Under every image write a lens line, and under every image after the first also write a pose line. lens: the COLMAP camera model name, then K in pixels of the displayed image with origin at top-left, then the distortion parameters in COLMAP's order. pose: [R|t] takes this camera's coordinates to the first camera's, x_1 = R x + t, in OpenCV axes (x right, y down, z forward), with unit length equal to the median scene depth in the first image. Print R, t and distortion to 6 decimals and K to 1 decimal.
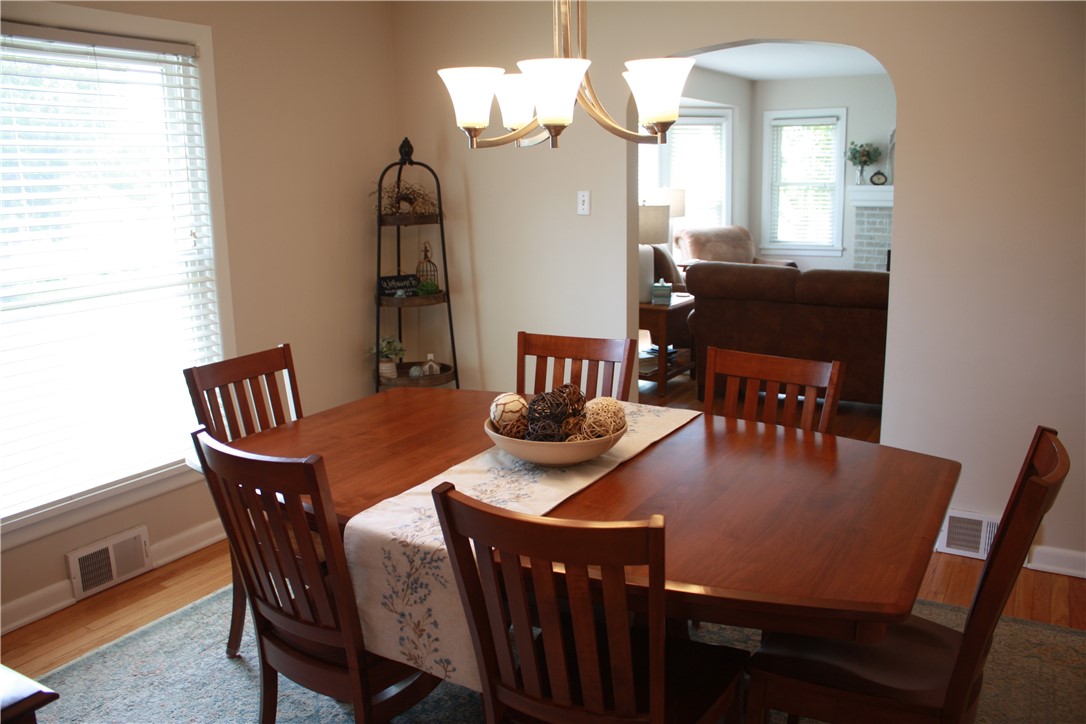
lens RADIAL K [[903.6, 0, 545.0], [0, 903.6, 362.0], [0, 0, 1]] dist [-0.084274, 0.005045]
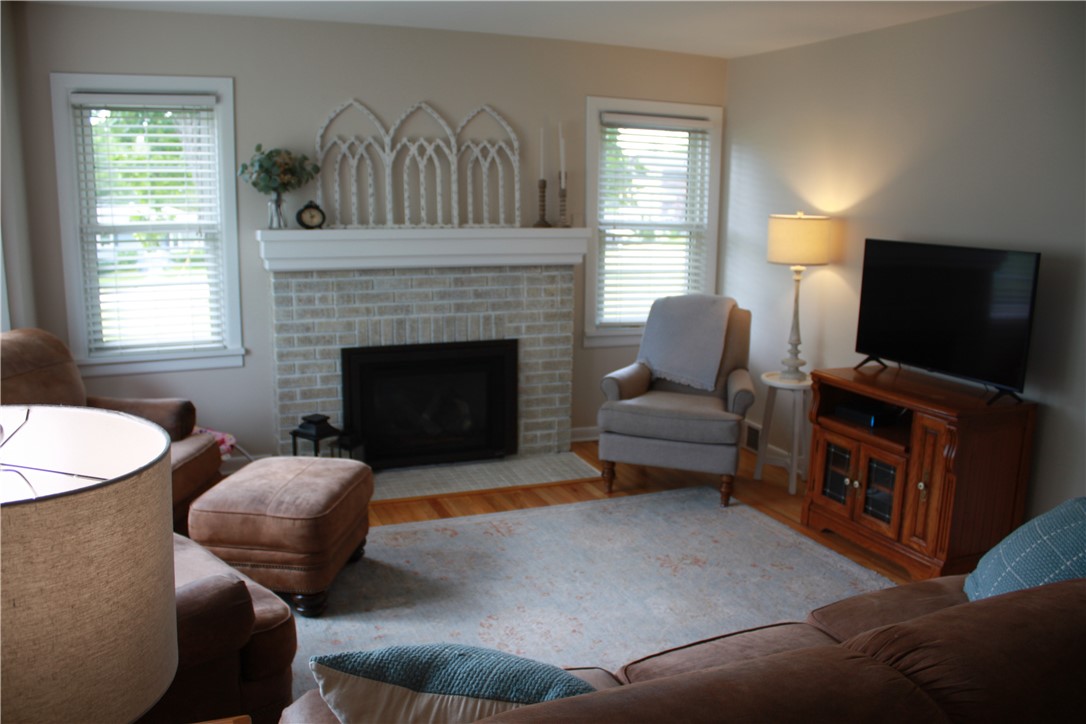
lens RADIAL K [[903.6, 0, 542.0], [0, 903.6, 357.5], [0, 0, 1]] dist [-0.084274, 0.005045]
pose [[0.613478, -0.121611, 0.780292, 0.035053], [0.144802, 0.988642, 0.040238, -0.123639], [-0.776323, 0.088303, 0.624120, 0.563585]]
